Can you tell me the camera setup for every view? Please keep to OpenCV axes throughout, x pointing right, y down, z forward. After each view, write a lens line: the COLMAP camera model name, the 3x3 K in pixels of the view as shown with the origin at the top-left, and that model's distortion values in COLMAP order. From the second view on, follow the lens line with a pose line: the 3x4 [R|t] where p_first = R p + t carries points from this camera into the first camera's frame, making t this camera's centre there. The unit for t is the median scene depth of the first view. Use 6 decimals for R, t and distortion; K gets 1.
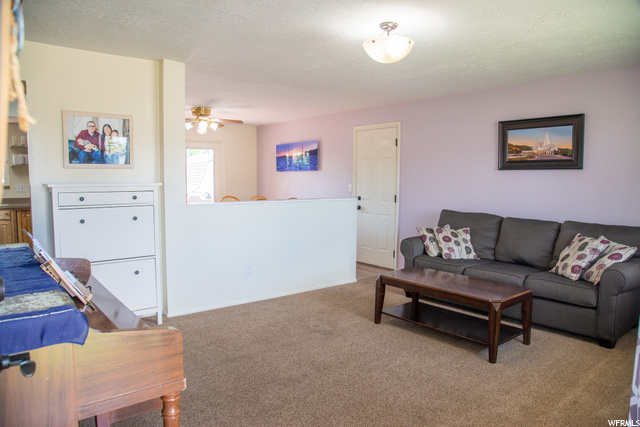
lens RADIAL K [[441.5, 0, 318.0], [0, 441.5, 217.1], [0, 0, 1]] dist [-0.125670, 0.082663]
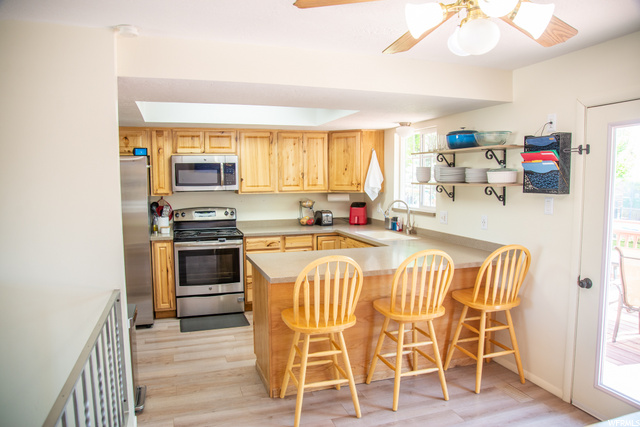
lens RADIAL K [[441.5, 0, 318.0], [0, 441.5, 217.1], [0, 0, 1]] dist [-0.125670, 0.082663]
pose [[-0.366970, 0.076935, -0.927046, -0.016756], [-0.080574, 0.990200, 0.114072, -0.112723], [0.926737, 0.116556, -0.357175, 0.923115]]
